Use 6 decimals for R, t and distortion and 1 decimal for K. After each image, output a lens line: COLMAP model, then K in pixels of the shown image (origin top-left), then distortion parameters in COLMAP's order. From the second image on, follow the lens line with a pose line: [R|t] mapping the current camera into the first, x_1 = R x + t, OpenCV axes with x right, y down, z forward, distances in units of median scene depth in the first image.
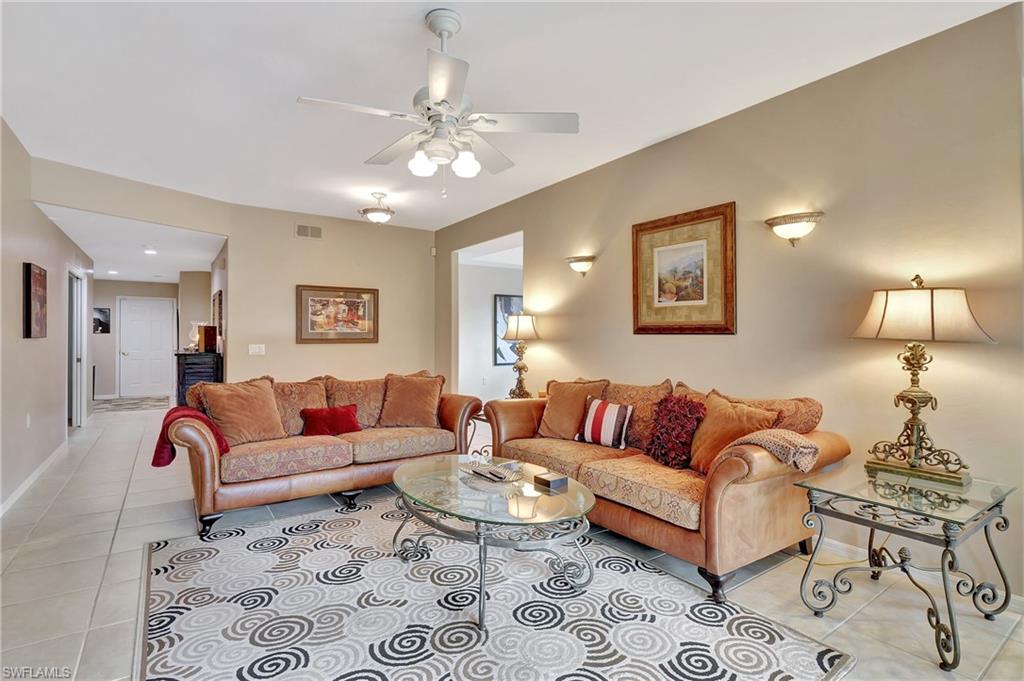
lens RADIAL K [[496.3, 0, 511.4], [0, 496.3, 330.7], [0, 0, 1]] dist [-0.003461, -0.004863]
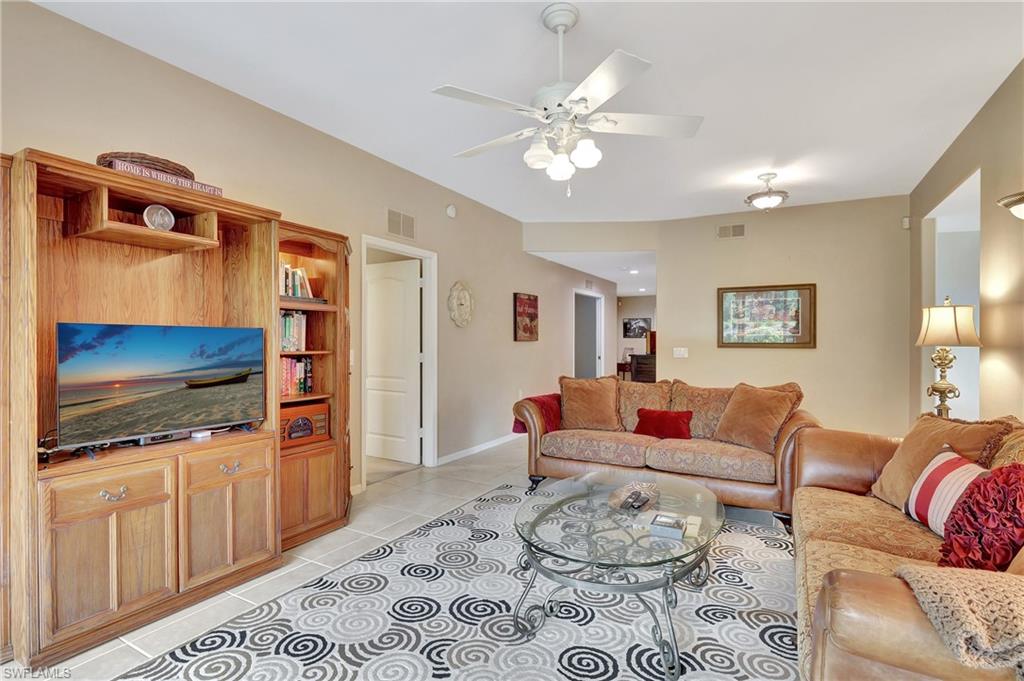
lens RADIAL K [[496.3, 0, 507.1], [0, 496.3, 346.3], [0, 0, 1]] dist [-0.003461, -0.004863]
pose [[0.429867, 0.012709, -0.902803, 0.410133], [0.007802, 0.999811, 0.017790, 0.003540], [0.902859, -0.014691, 0.429687, 0.283699]]
